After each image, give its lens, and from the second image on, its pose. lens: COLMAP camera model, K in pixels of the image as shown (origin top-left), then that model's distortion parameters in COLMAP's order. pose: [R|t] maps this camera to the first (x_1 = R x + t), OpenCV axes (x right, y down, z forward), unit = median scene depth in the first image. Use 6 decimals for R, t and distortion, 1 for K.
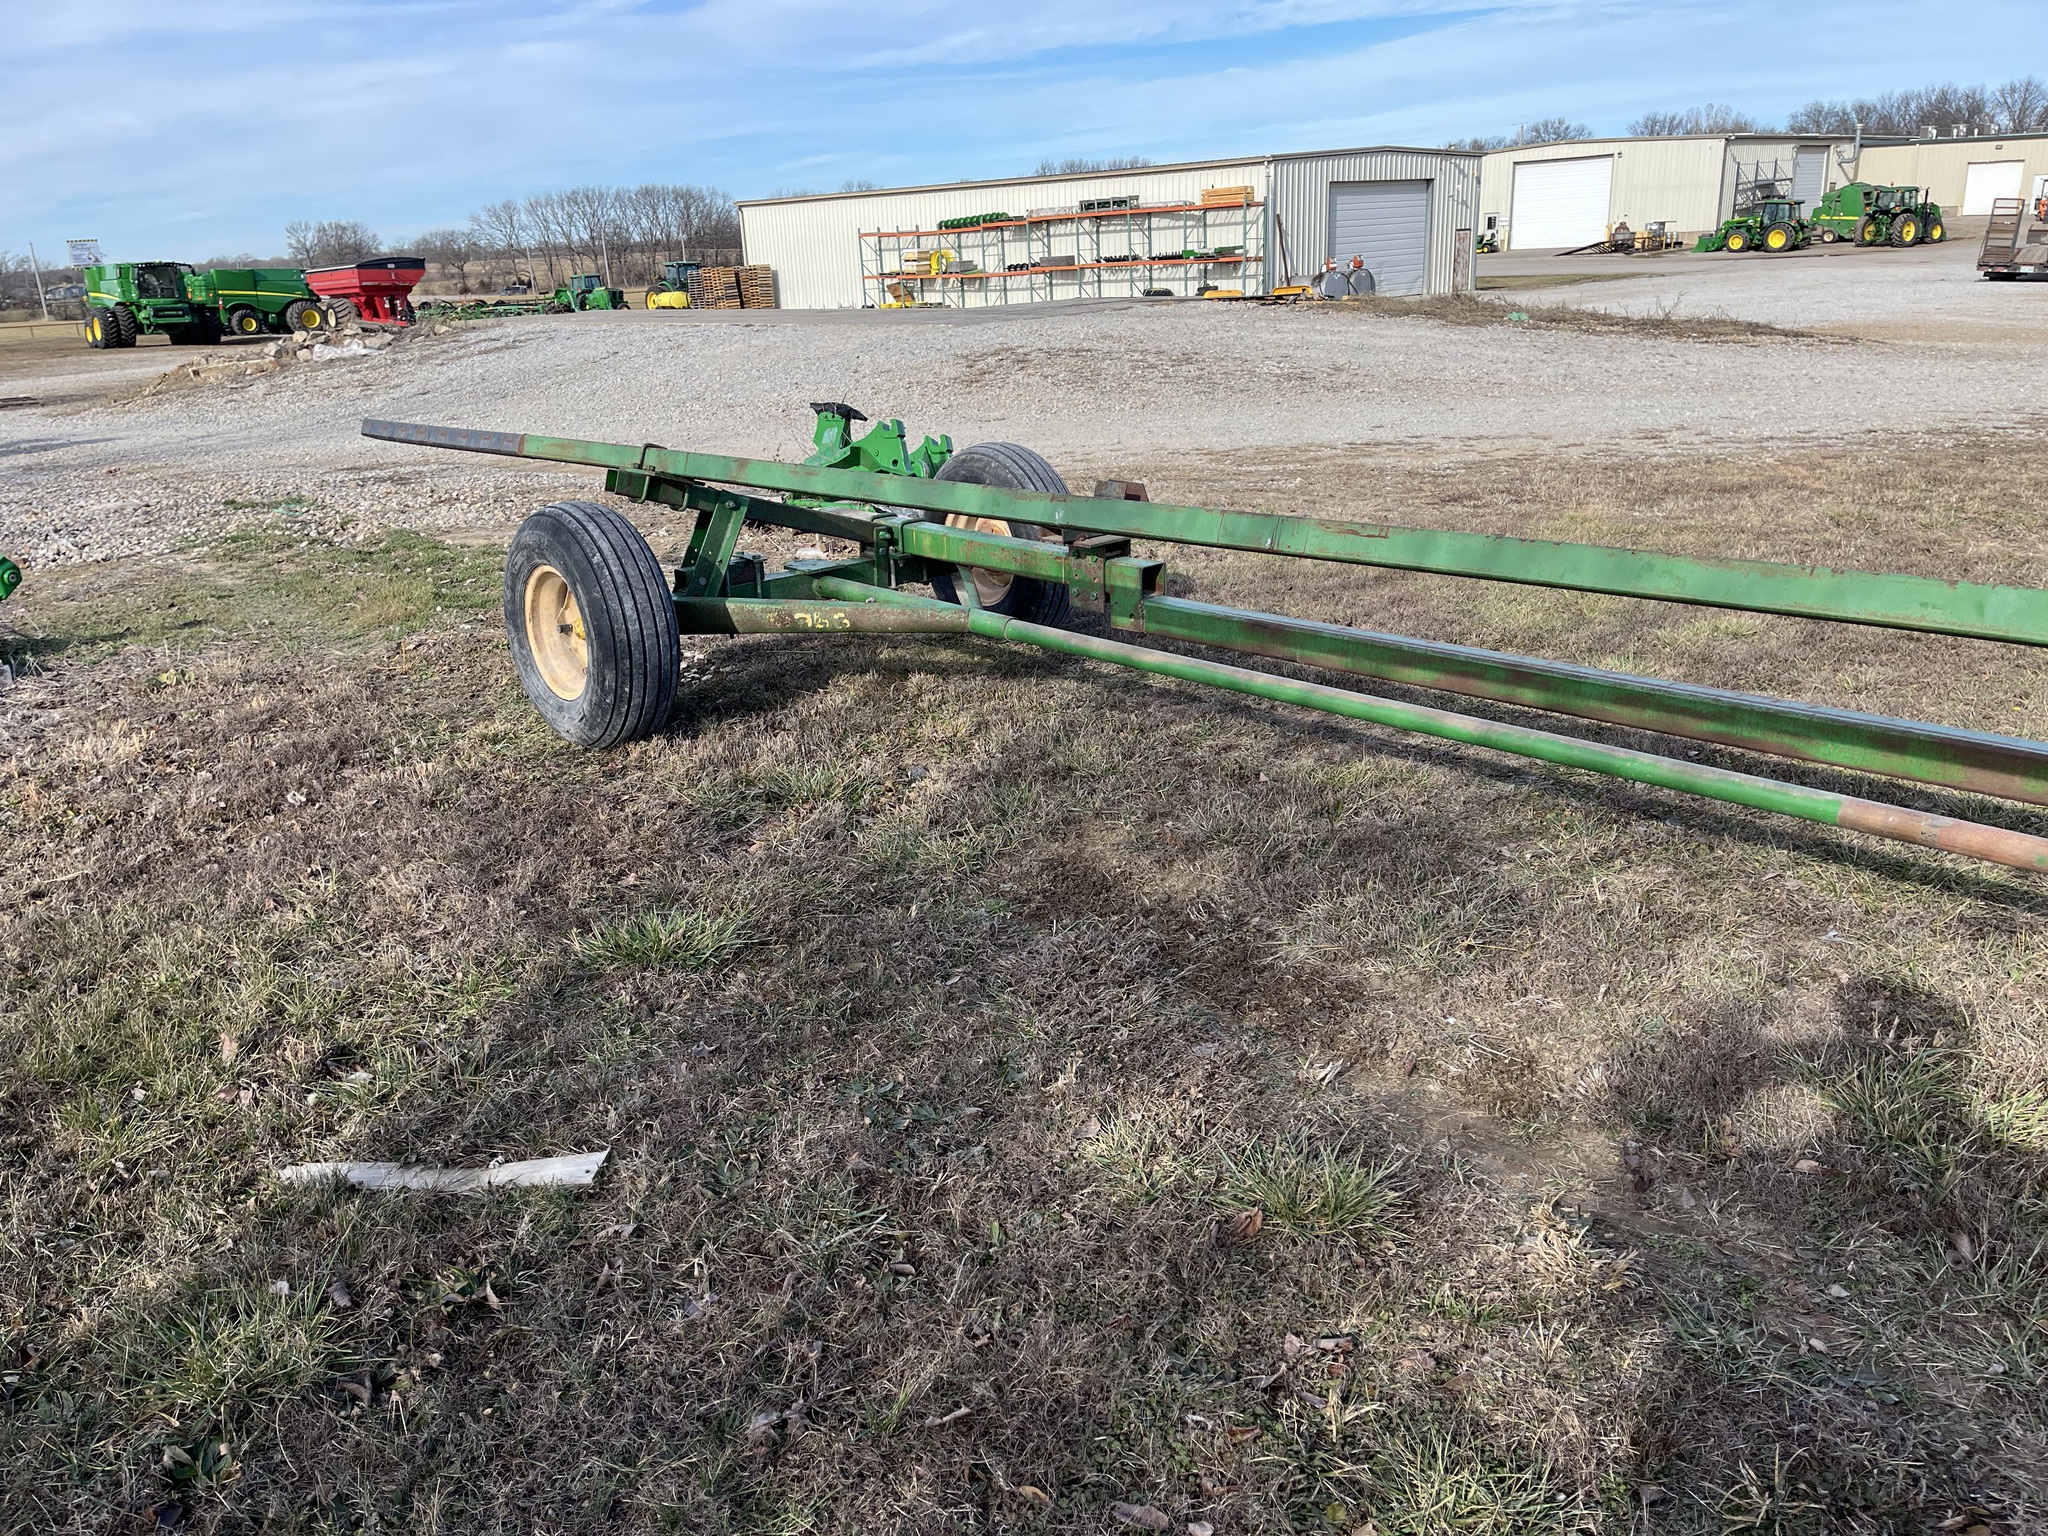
lens RADIAL K [[1567.6, 0, 1024.0], [0, 1567.6, 768.0], [0, 0, 1]] dist [0.073285, -0.108440]
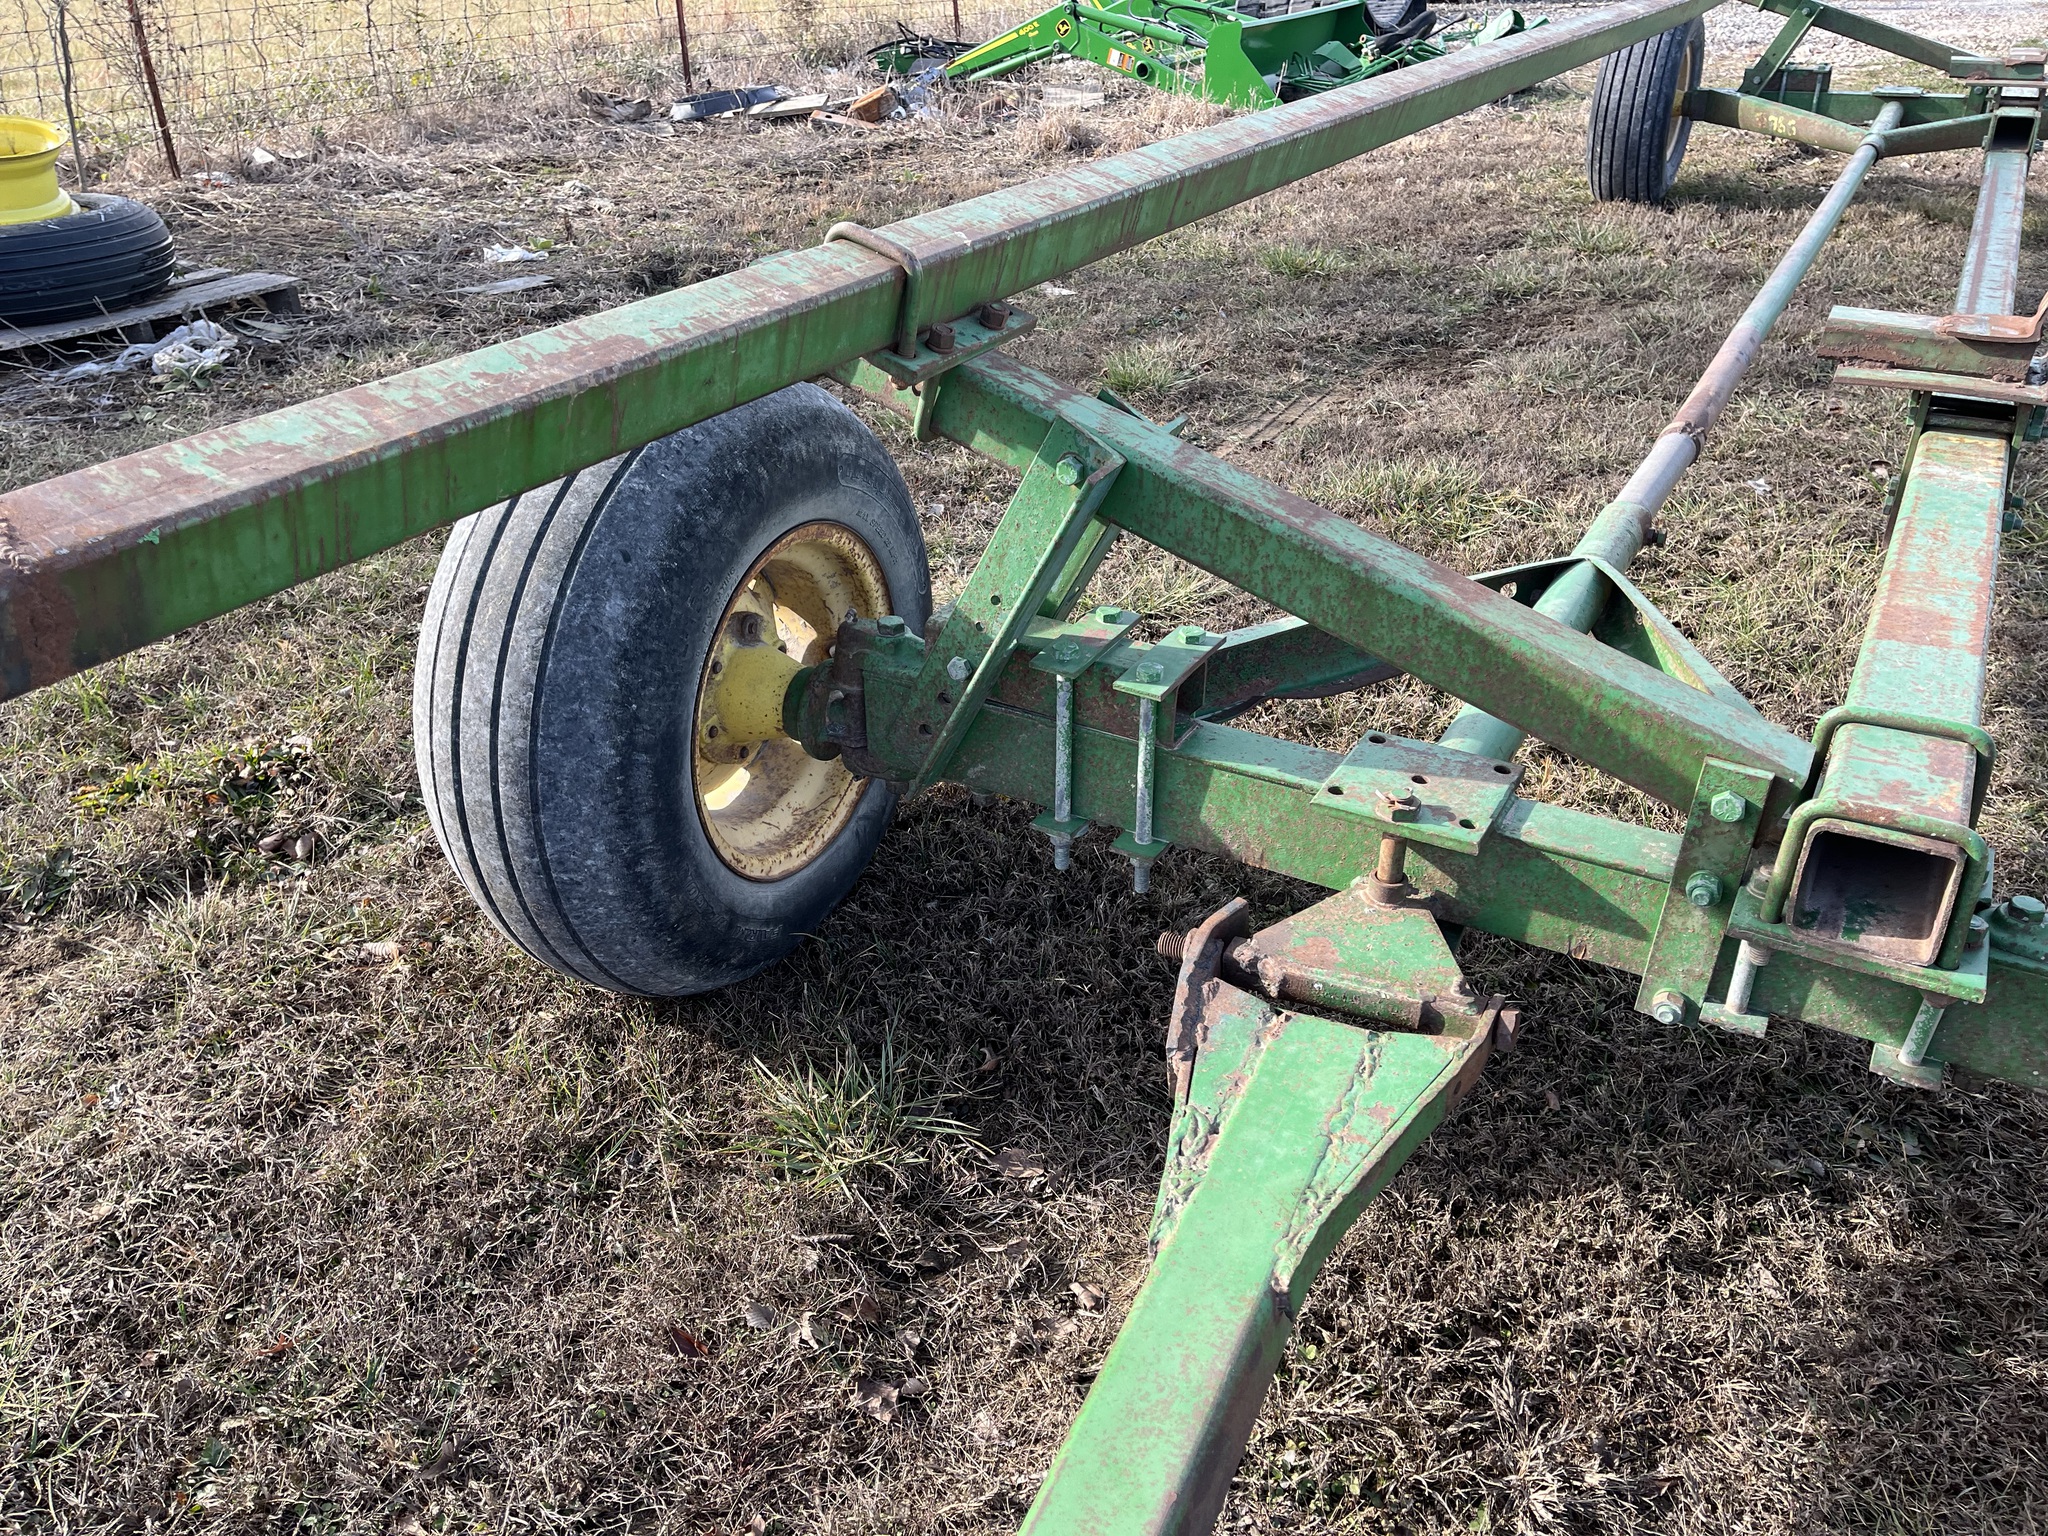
lens RADIAL K [[1525.7, 0, 1011.8], [0, 1525.7, 763.8], [0, 0, 1]] dist [0.071231, -0.097701]
pose [[0.322865, 0.491135, -0.809039, 0.109586], [-0.264286, 0.867600, 0.421216, -0.002650], [0.908796, 0.077822, 0.409918, 0.013268]]
